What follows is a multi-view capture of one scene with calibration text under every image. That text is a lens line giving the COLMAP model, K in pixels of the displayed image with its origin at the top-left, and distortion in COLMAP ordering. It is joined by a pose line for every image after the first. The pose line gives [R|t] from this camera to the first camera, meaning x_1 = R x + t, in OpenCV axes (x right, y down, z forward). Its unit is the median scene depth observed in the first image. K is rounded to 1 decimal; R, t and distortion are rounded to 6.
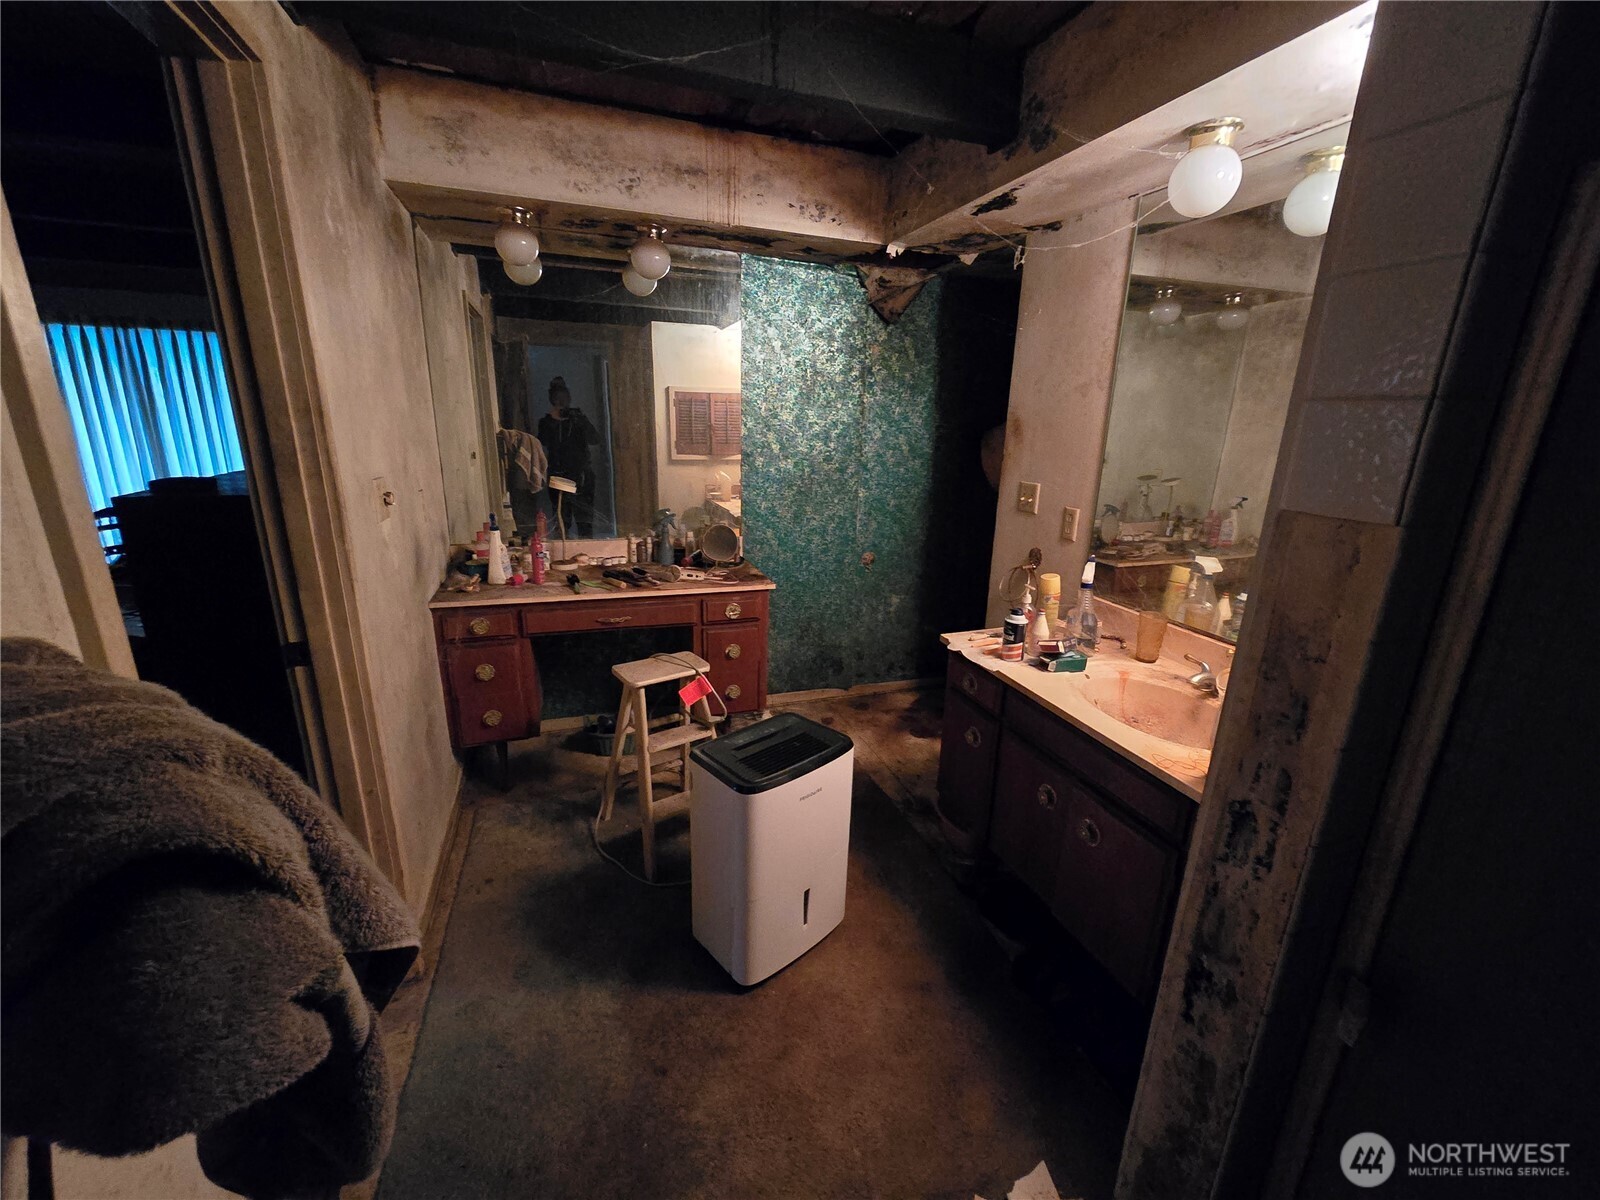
lens RADIAL K [[650.8, 0, 804.0], [0, 650.8, 599.8], [0, 0, 1]] dist [-0.008583, 0.001166]
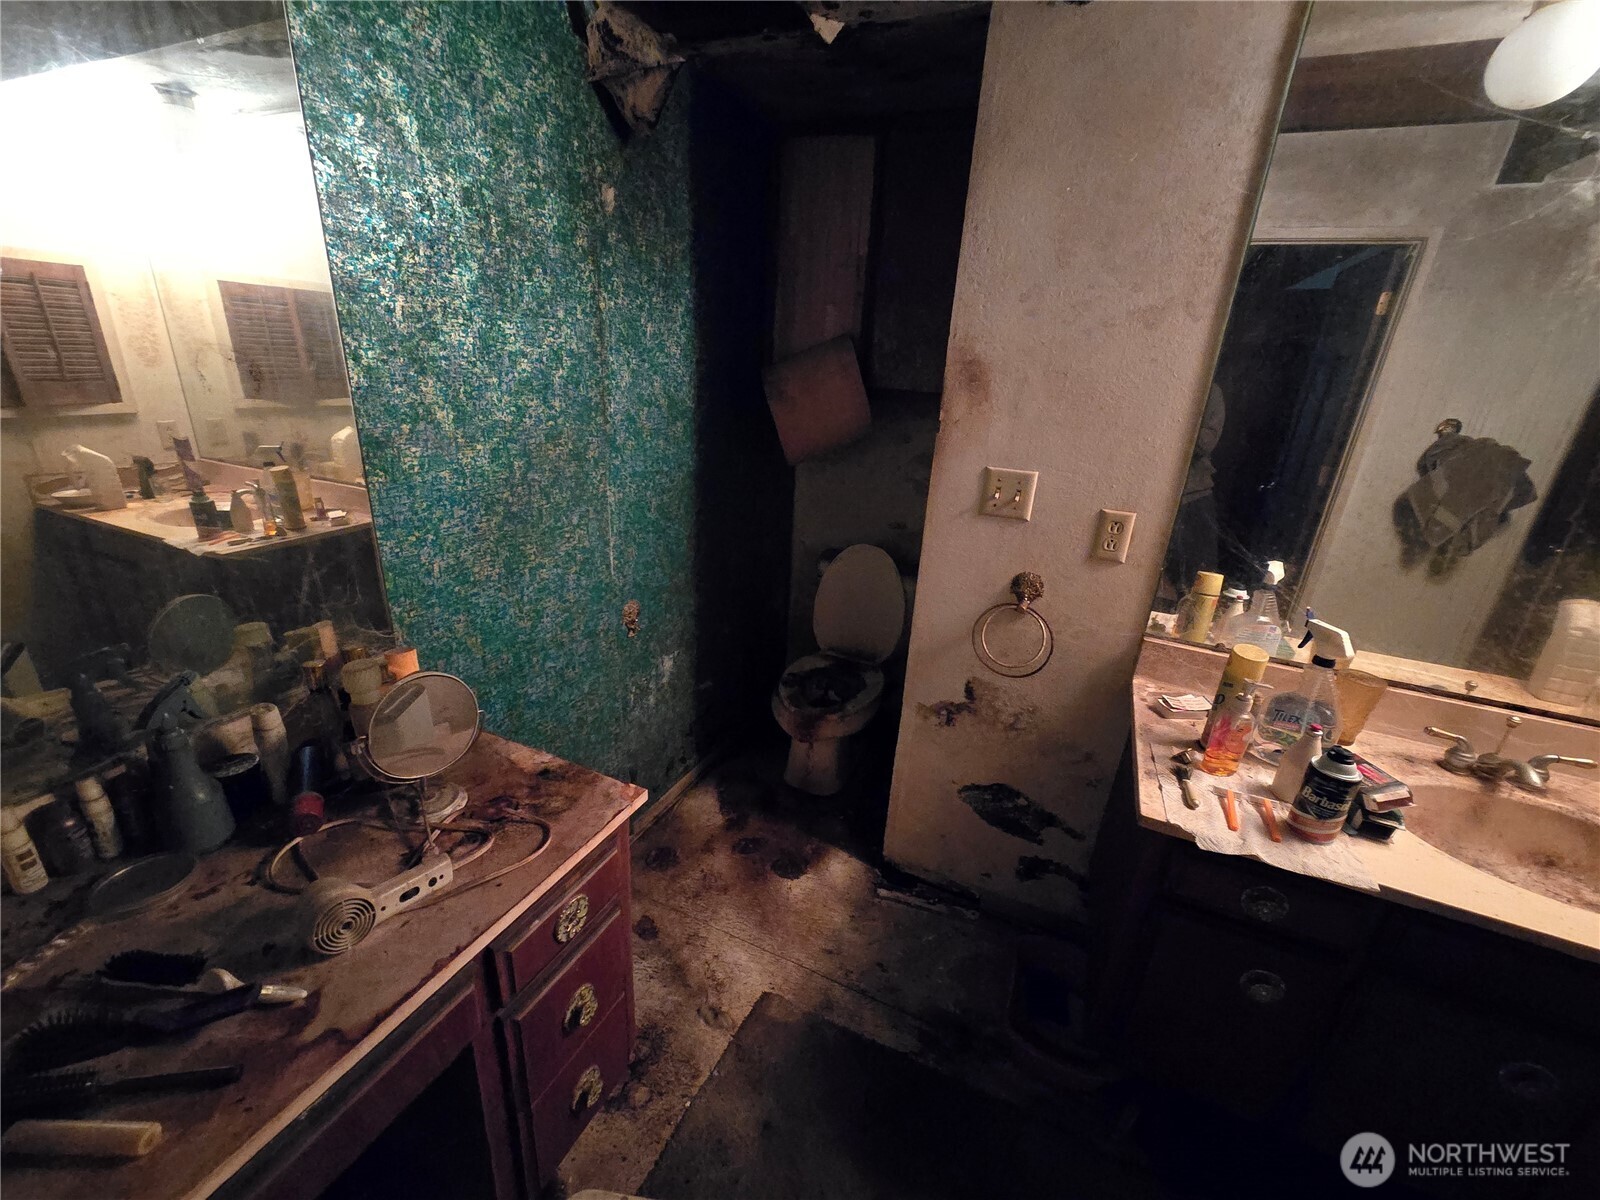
lens RADIAL K [[650.8, 0, 796.9], [0, 650.8, 598.6], [0, 0, 1]] dist [-0.008583, 0.001166]
pose [[0.695475, -0.238218, 0.677913, -0.186072], [0.157834, 0.971050, 0.179304, -0.163210], [-0.701001, -0.017704, 0.712940, 0.566076]]
